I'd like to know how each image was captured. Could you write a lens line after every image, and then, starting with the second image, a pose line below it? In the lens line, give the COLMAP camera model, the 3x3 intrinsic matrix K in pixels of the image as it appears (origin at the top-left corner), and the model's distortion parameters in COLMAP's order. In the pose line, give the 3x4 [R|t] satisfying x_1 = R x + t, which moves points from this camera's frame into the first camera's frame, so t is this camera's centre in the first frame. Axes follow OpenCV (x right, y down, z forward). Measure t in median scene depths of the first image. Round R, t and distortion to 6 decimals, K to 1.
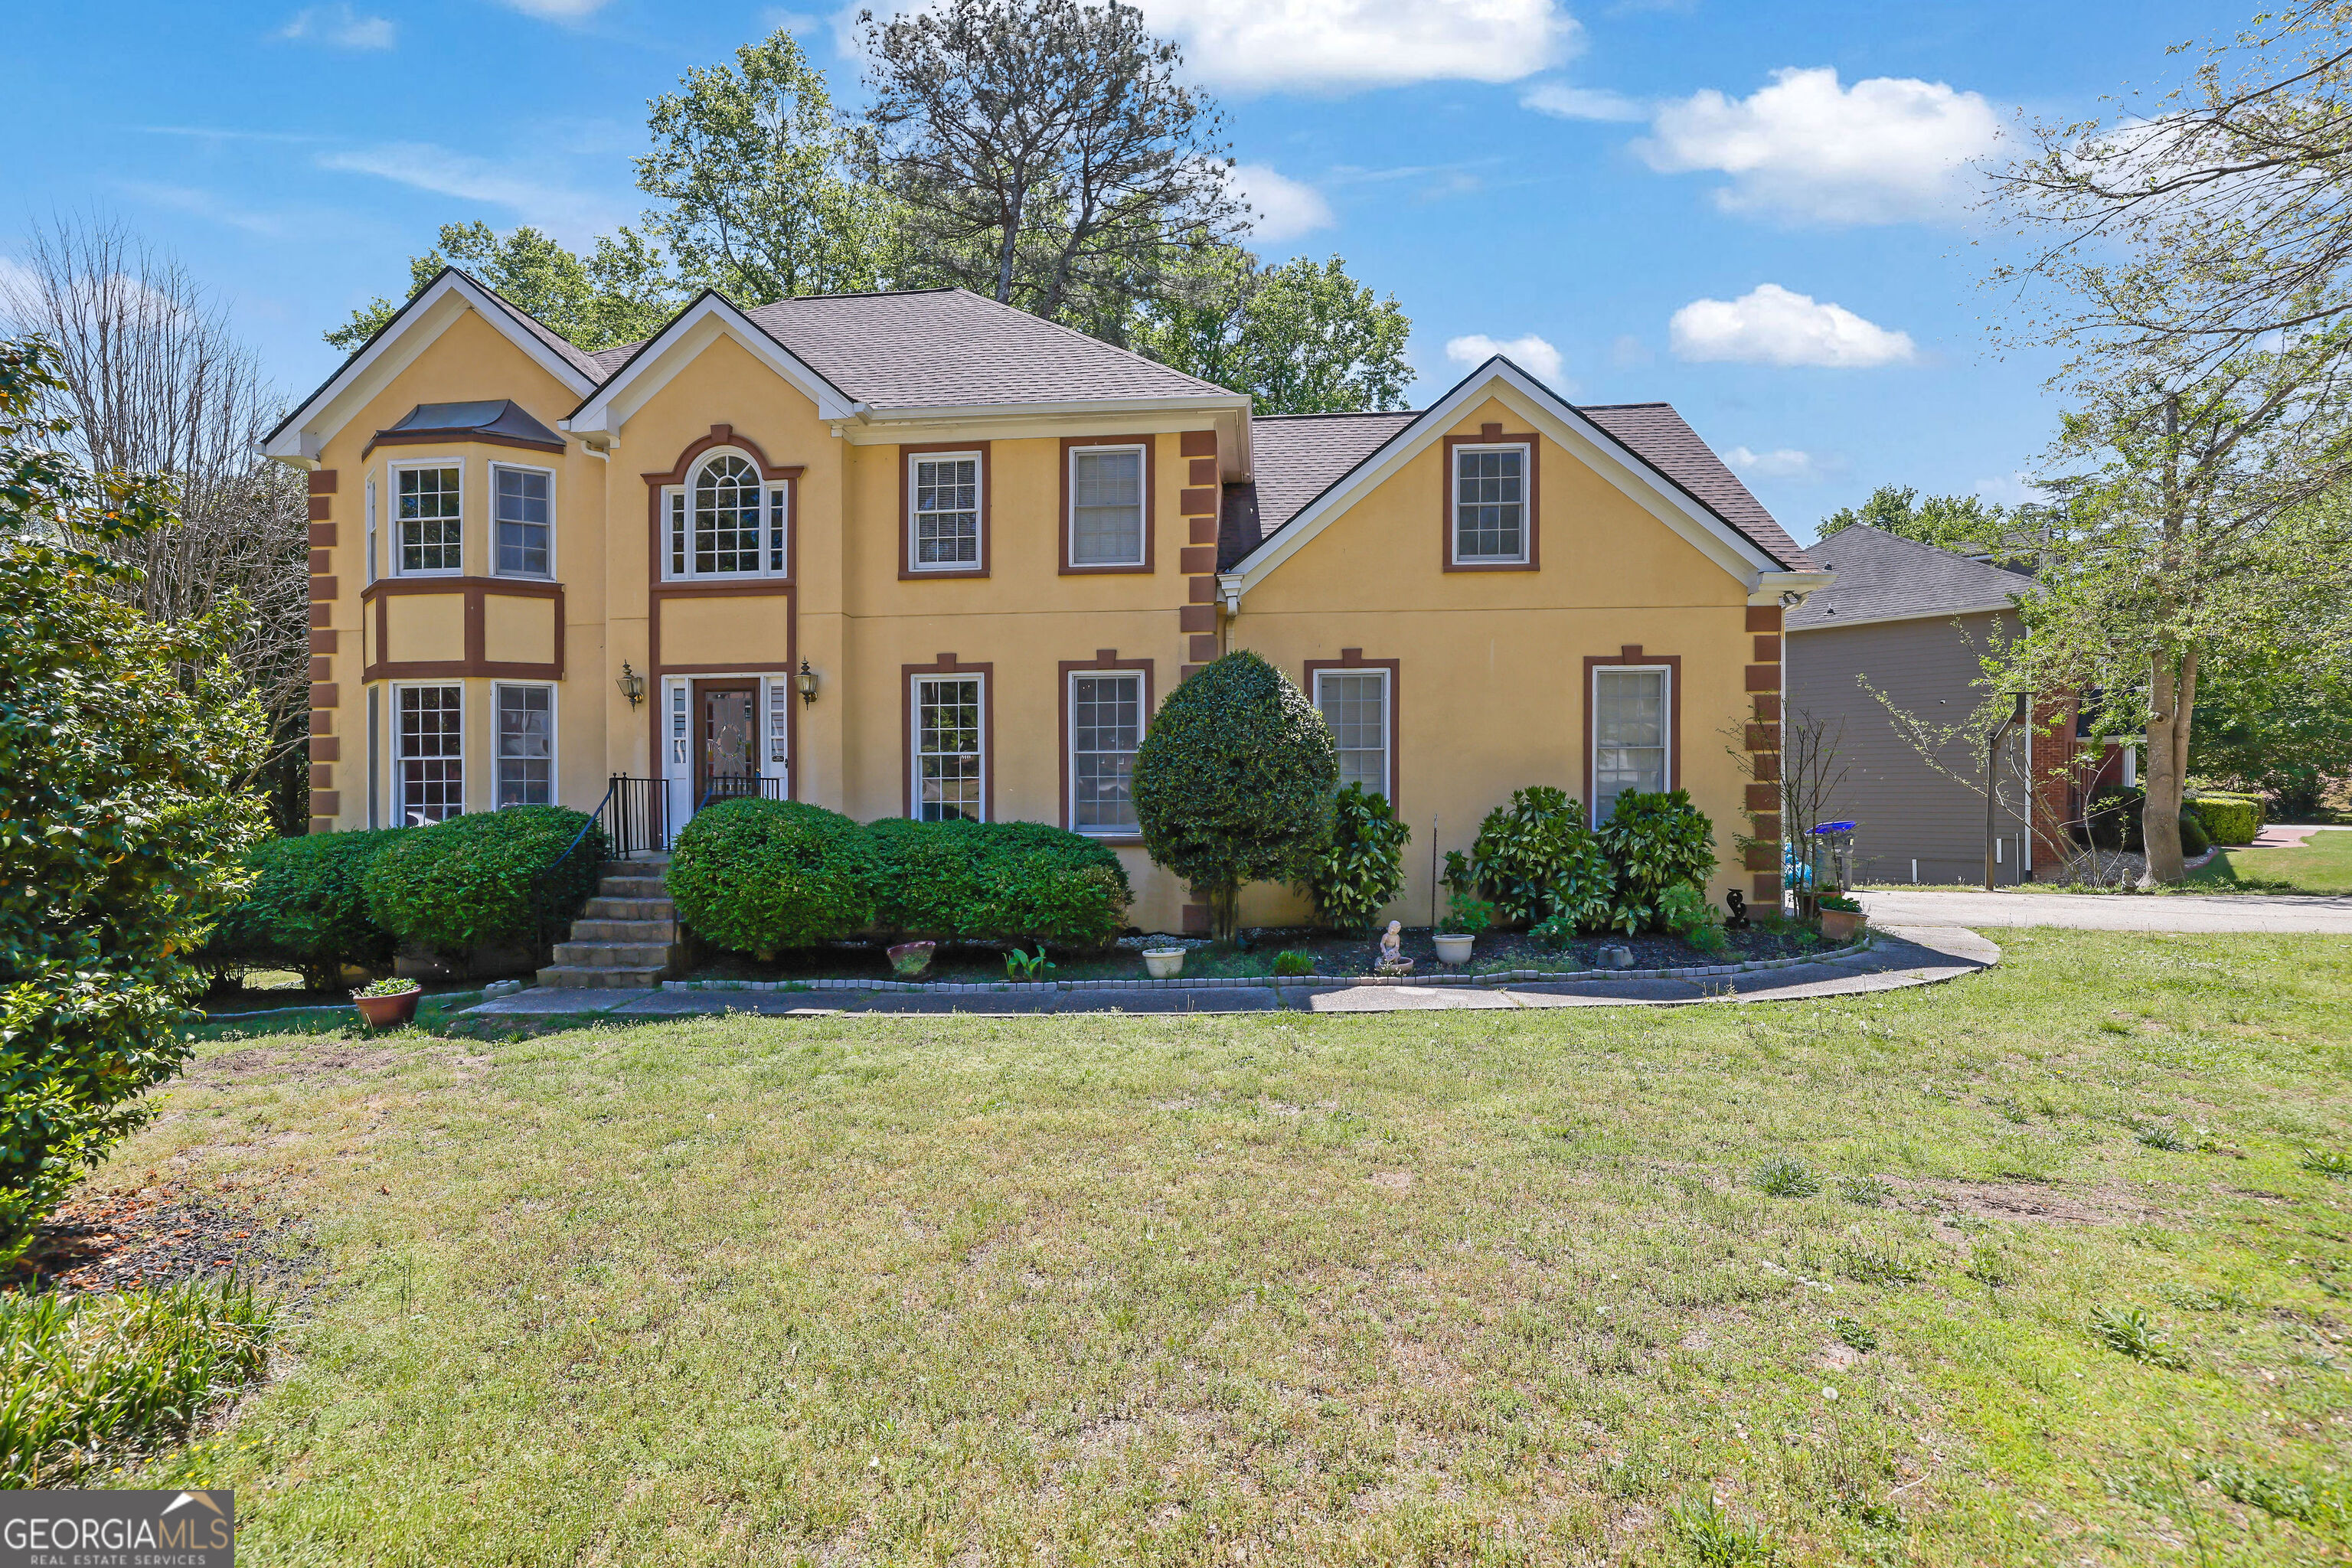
lens RADIAL K [[1056.3, 0, 1150.7], [0, 1056.3, 767.1], [0, 0, 1]] dist [-0.002374, 0.000145]
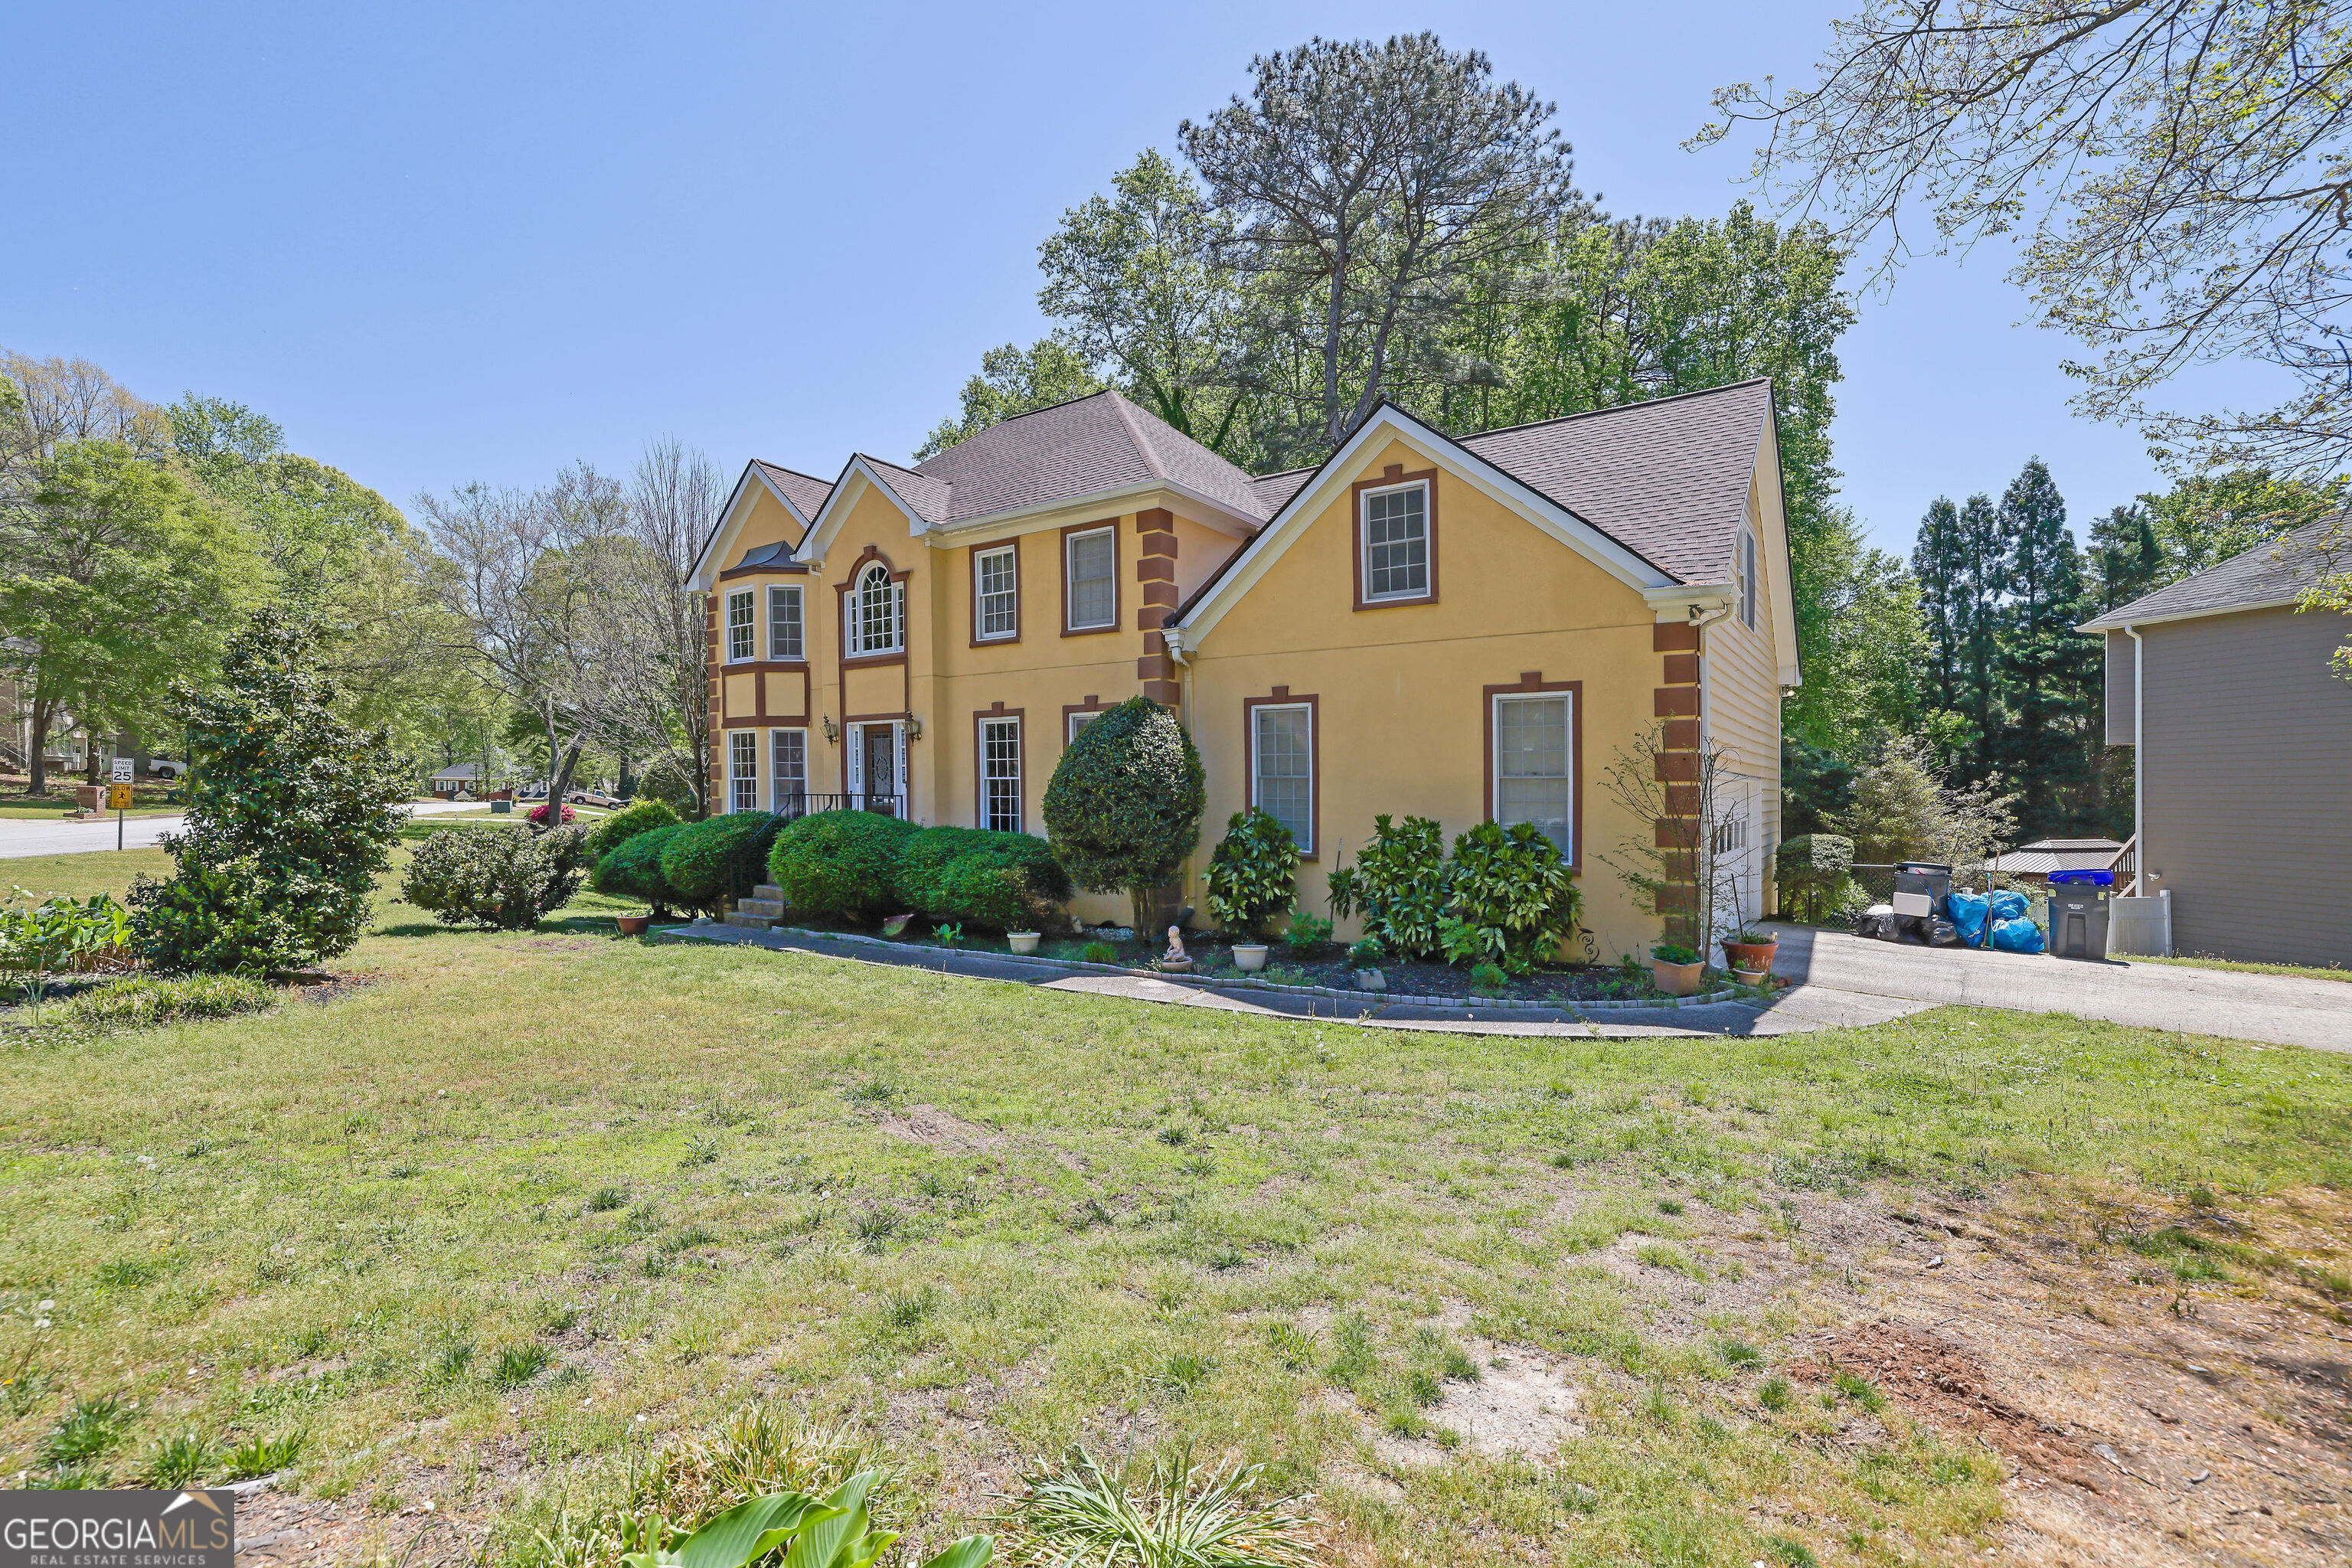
lens RADIAL K [[1053.3, 0, 1175.6], [0, 1053.3, 797.9], [0, 0, 1]] dist [0.031161, 0.000037]
pose [[0.853568, 0.016734, -0.520713, 0.685275], [-0.002611, 0.999609, 0.027844, -0.025354], [0.520975, -0.022408, 0.853278, -0.009153]]
